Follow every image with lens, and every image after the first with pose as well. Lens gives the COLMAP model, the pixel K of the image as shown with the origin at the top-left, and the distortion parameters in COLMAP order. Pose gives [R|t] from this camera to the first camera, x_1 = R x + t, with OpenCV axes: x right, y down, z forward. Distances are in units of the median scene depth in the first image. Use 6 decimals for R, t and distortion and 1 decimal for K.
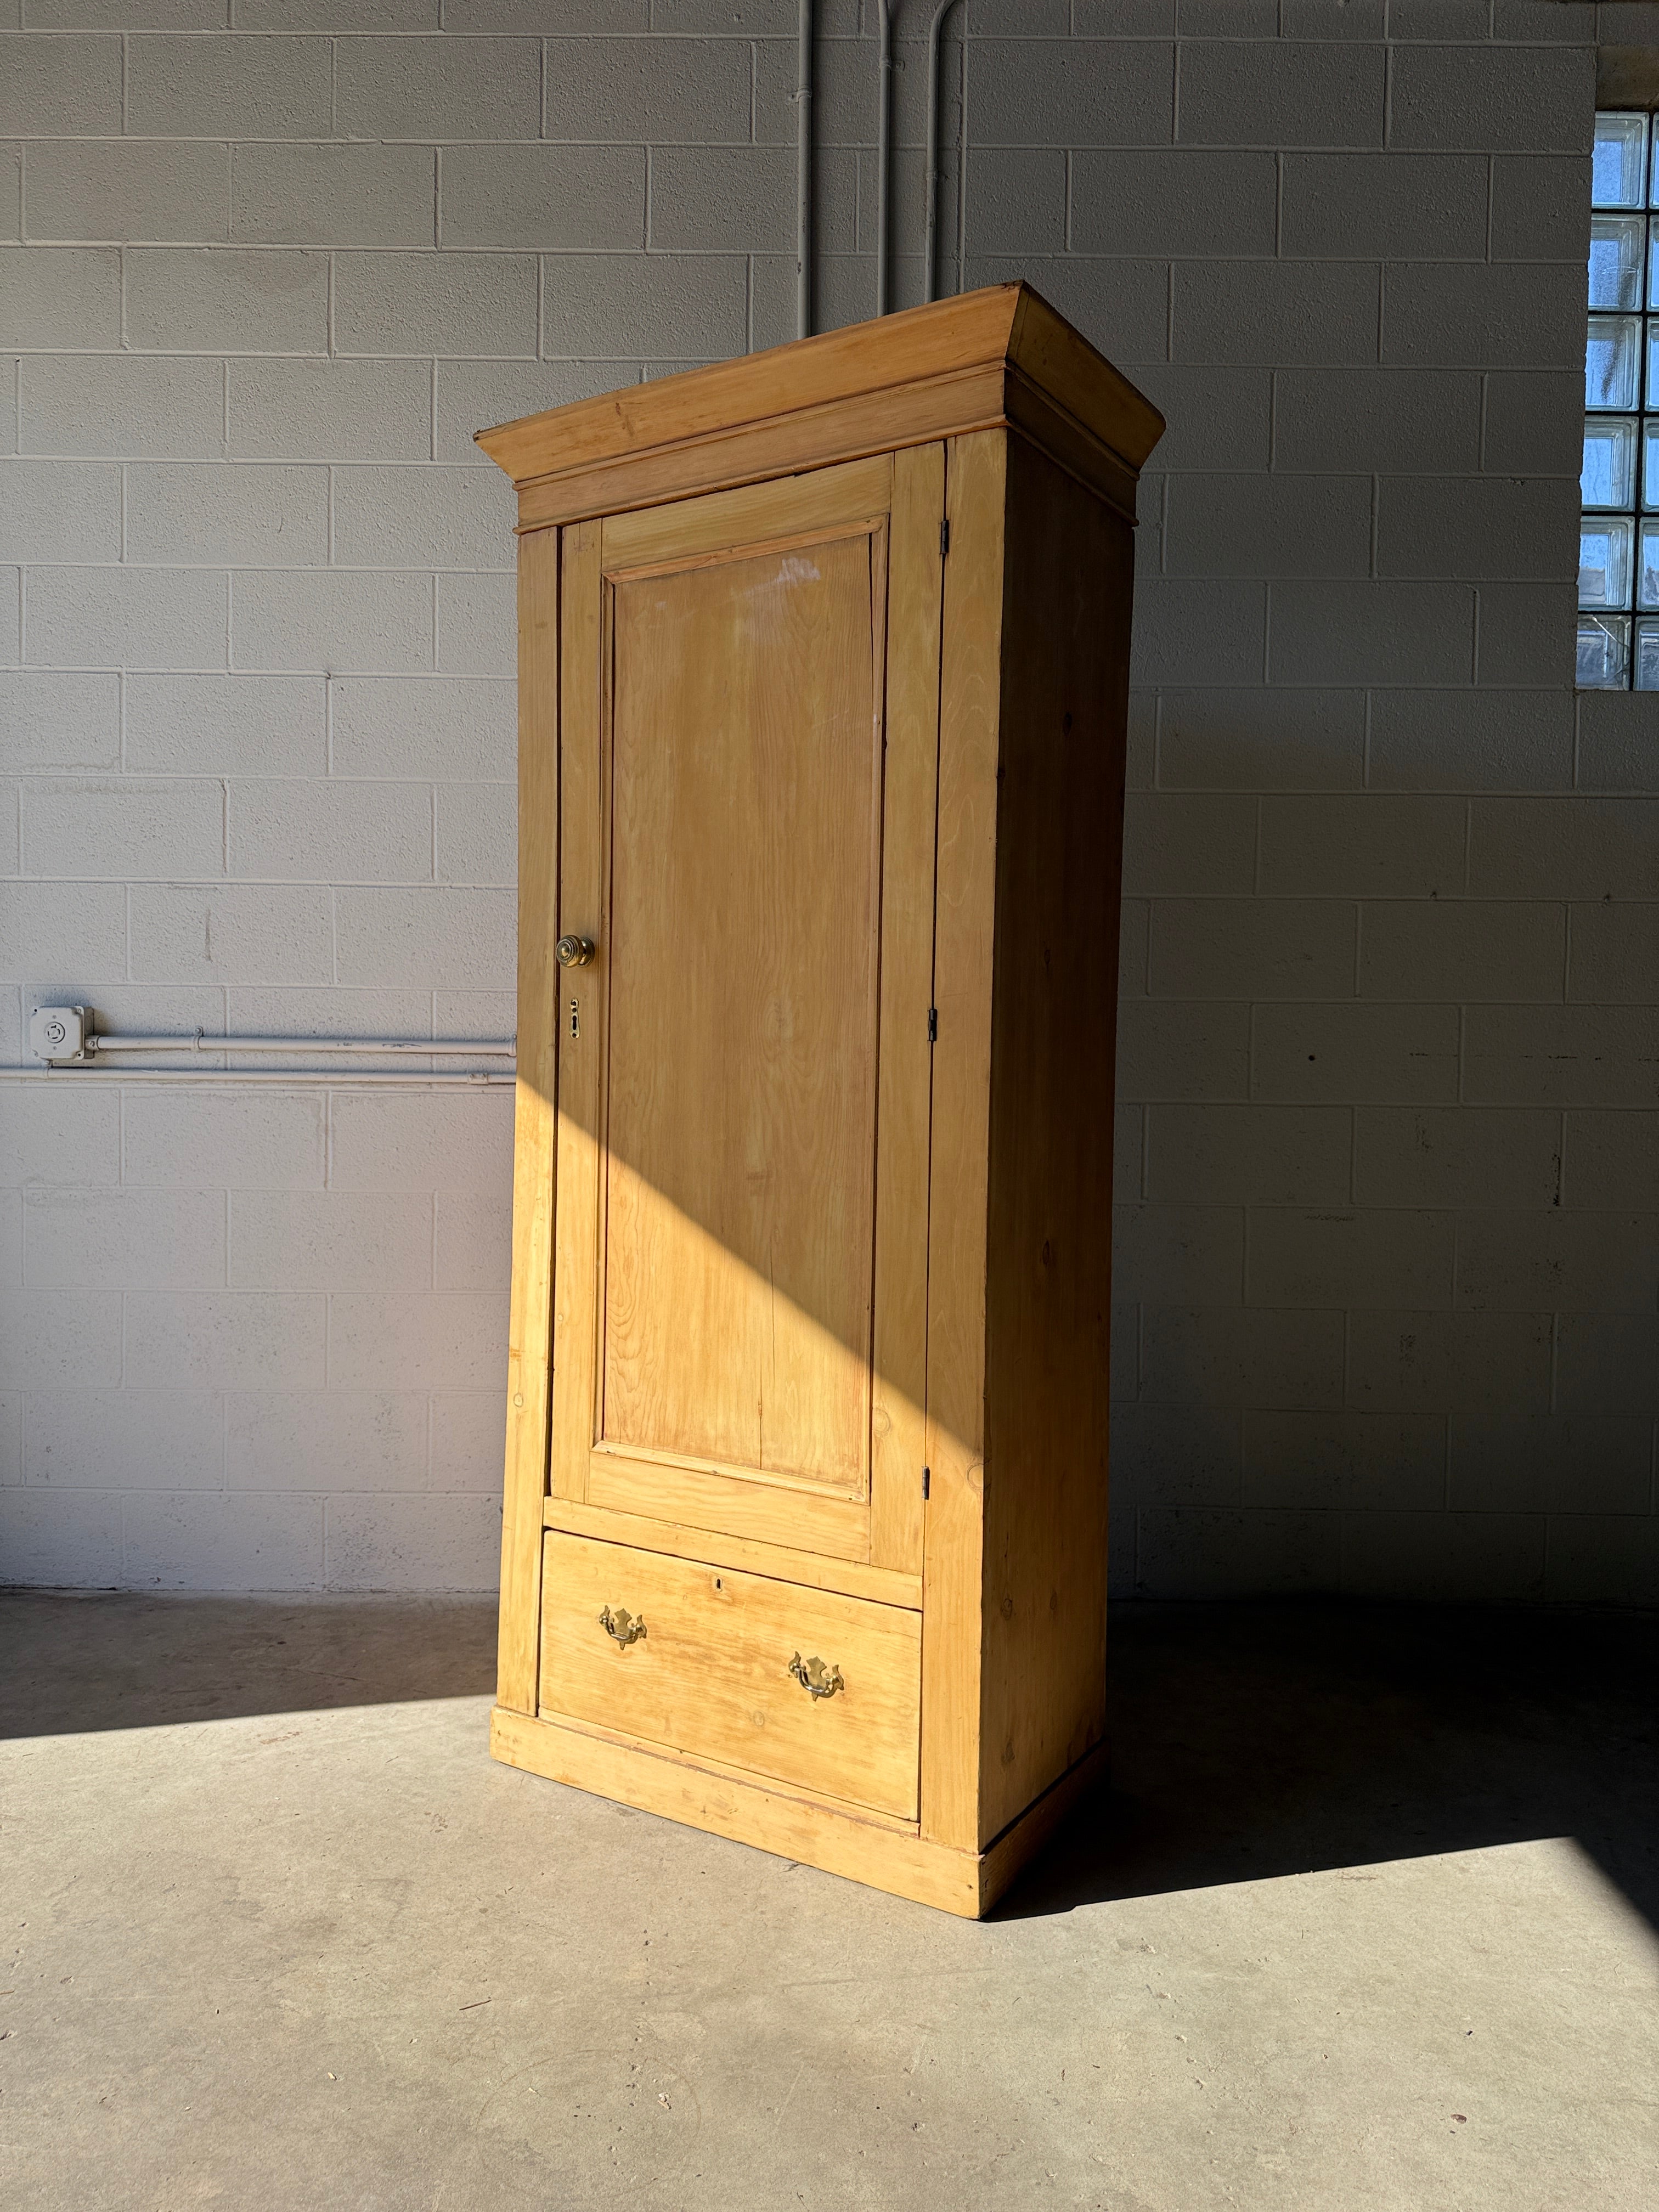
lens RADIAL K [[1556.5, 0, 823.5], [0, 1556.5, 1104.9], [0, 0, 1]] dist [0.017135, -0.023207]
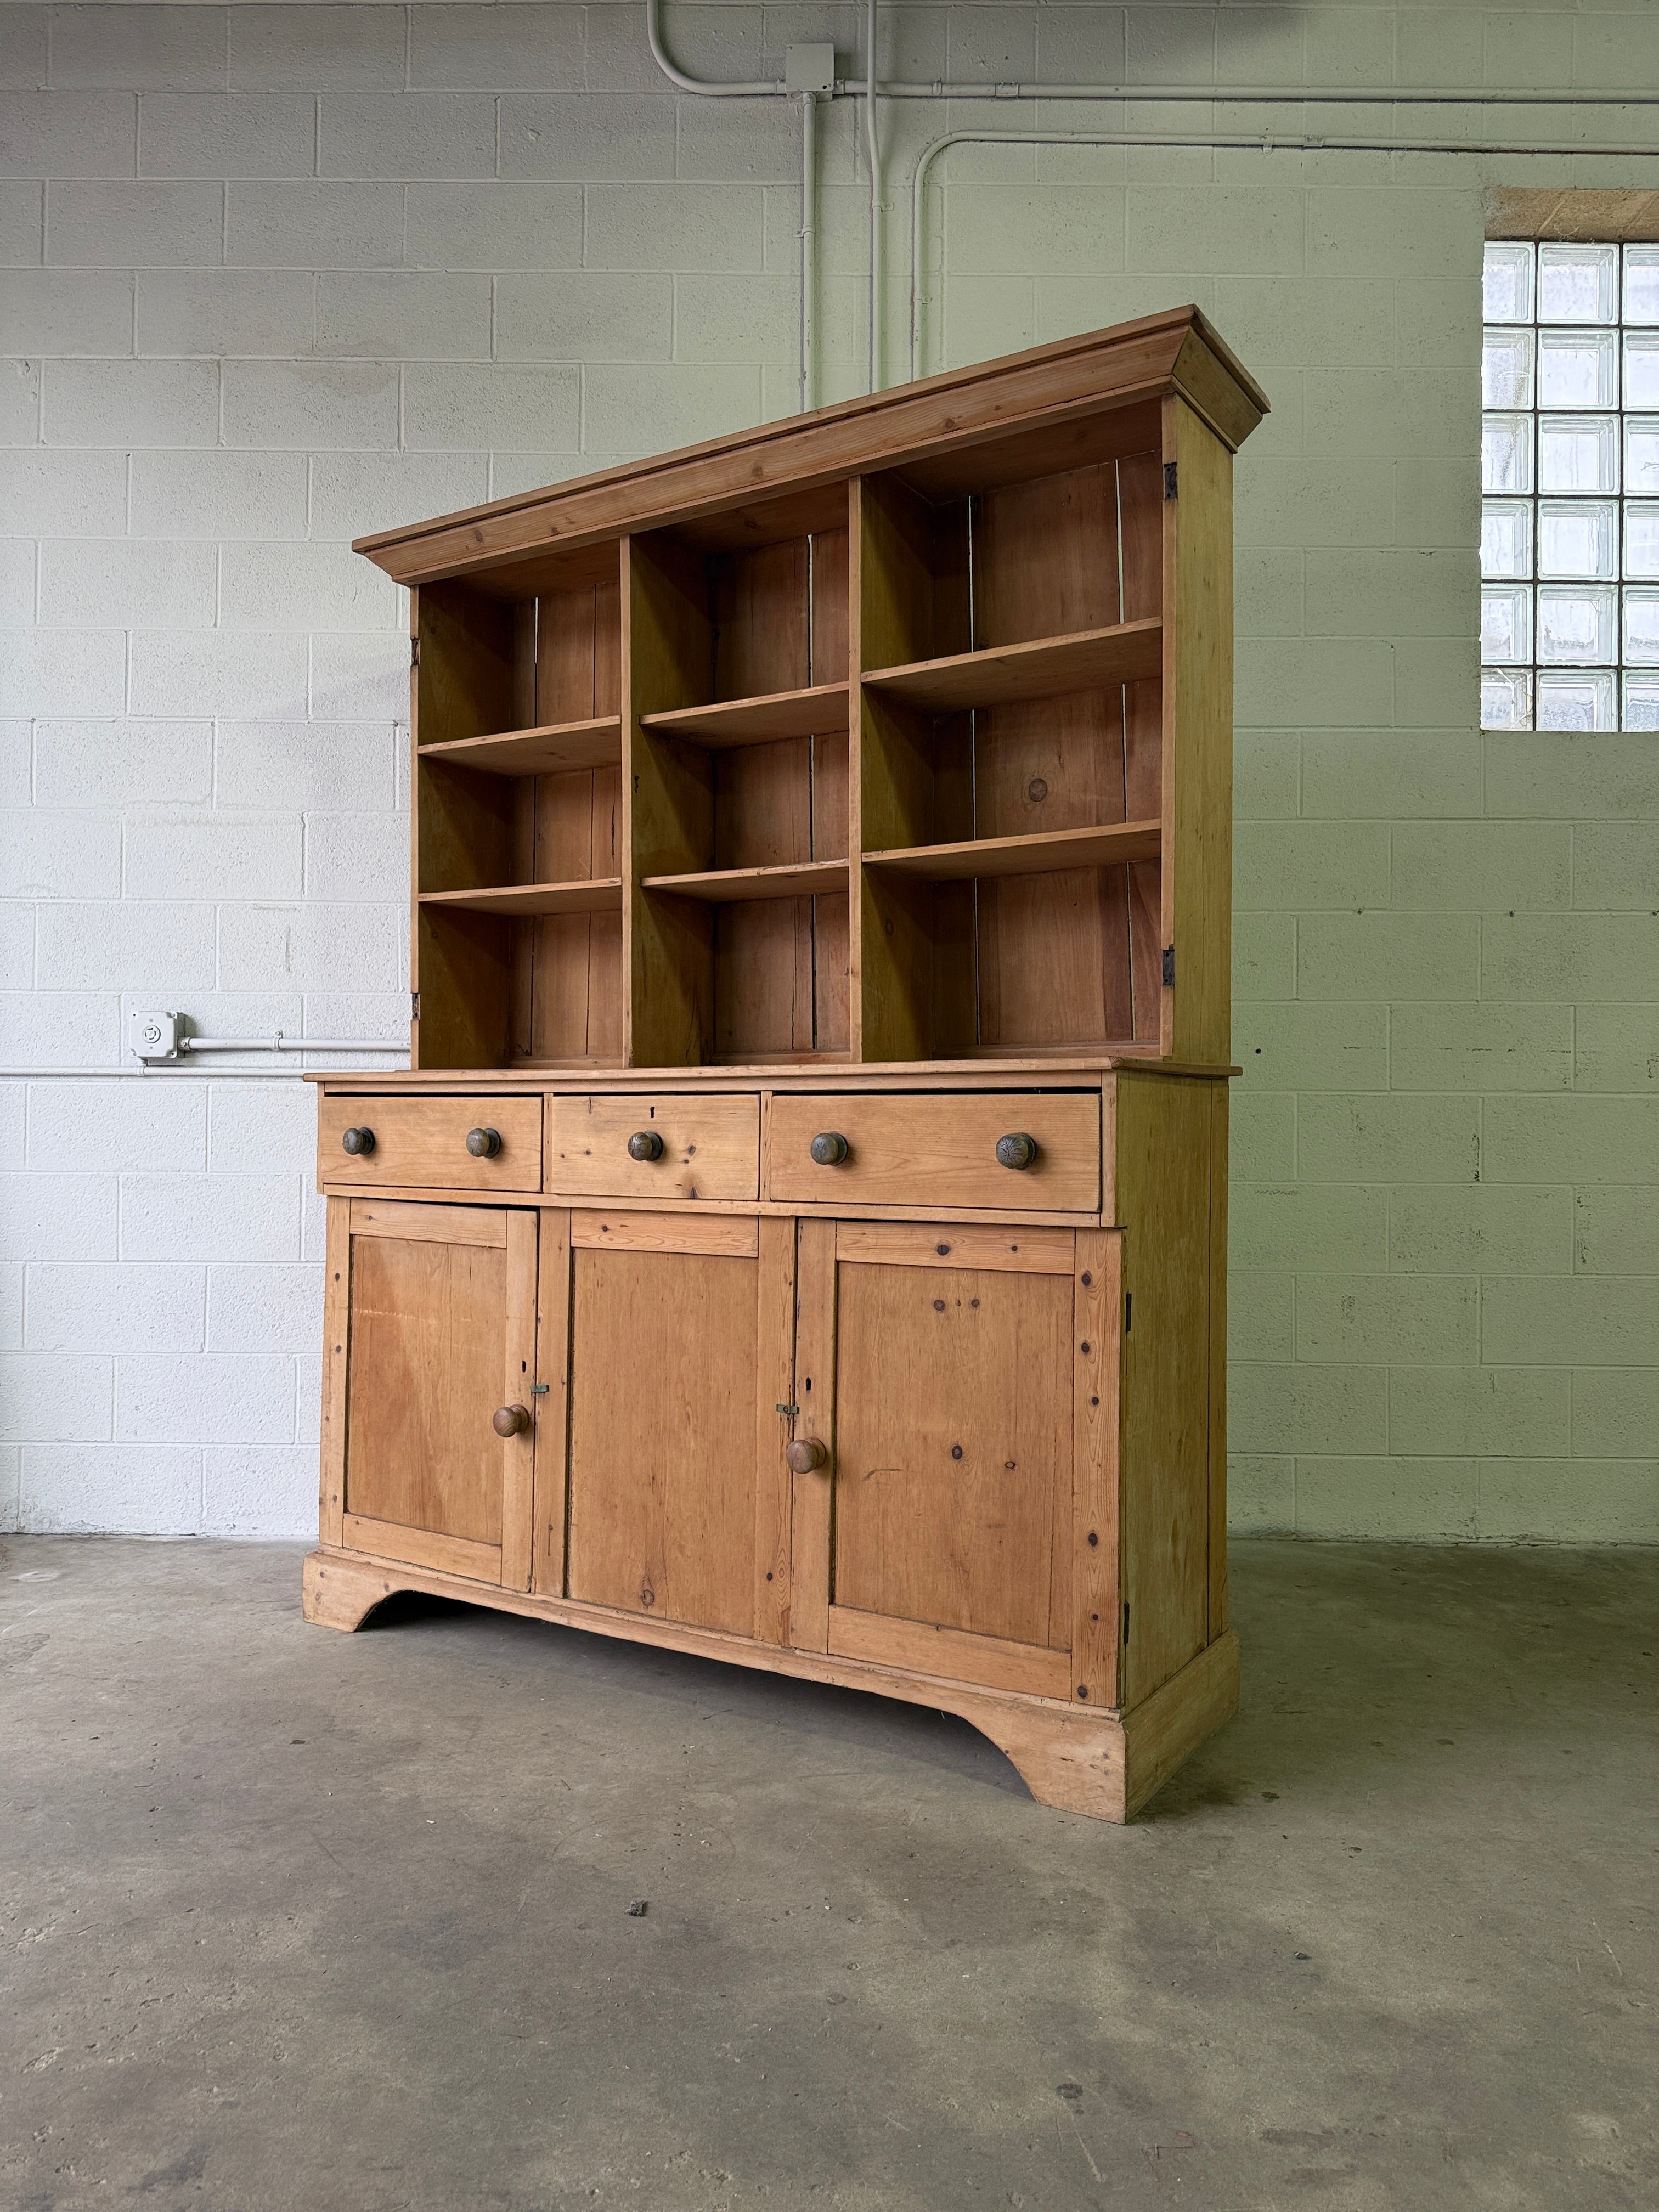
lens RADIAL K [[1556.5, 0, 835.6], [0, 1556.5, 1110.7], [0, 0, 1]] dist [0.017135, -0.023207]
pose [[0.999968, -0.005744, 0.005575, -0.002178], [0.006033, 0.998566, -0.053192, 0.073360], [-0.005262, 0.053224, 0.998569, -0.132942]]
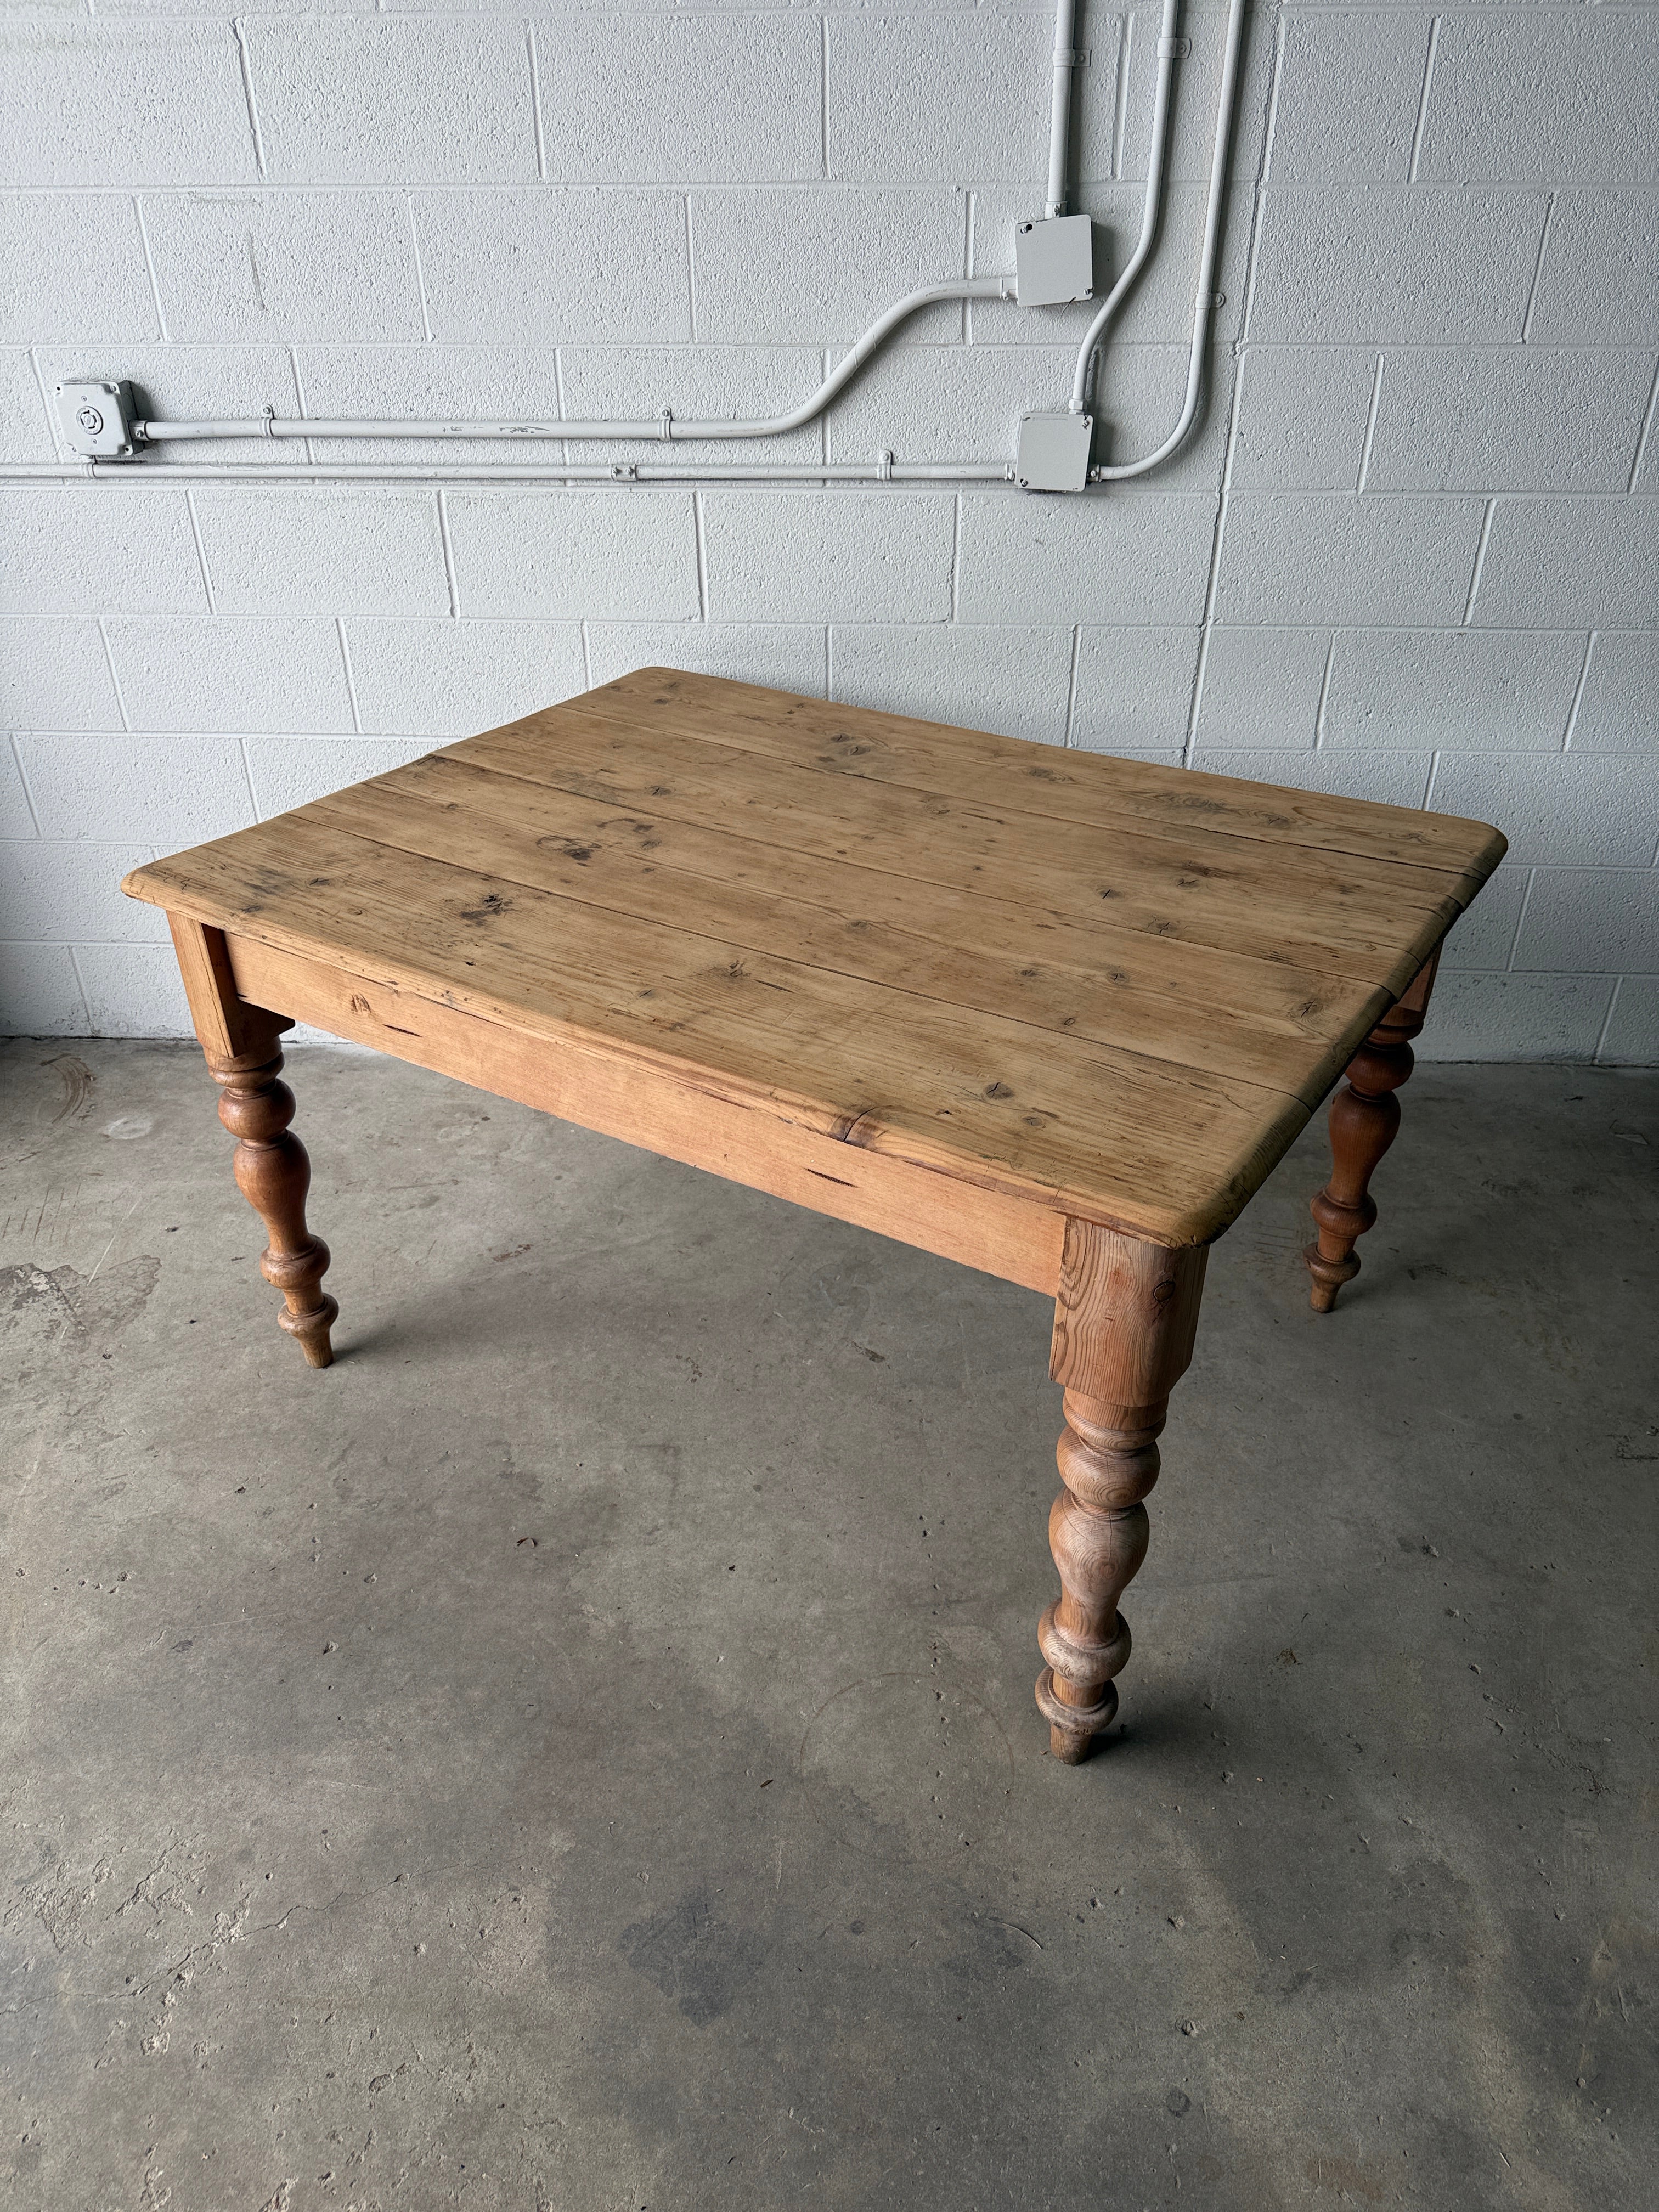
lens RADIAL K [[1556.5, 0, 827.3], [0, 1556.5, 1109.0], [0, 0, 1]] dist [0.017135, -0.023207]
pose [[0.998863, 0.007250, -0.047126, -0.083875], [0.017107, 0.868082, 0.496127, -0.129981], [0.044506, -0.496369, 0.866970, 0.167289]]
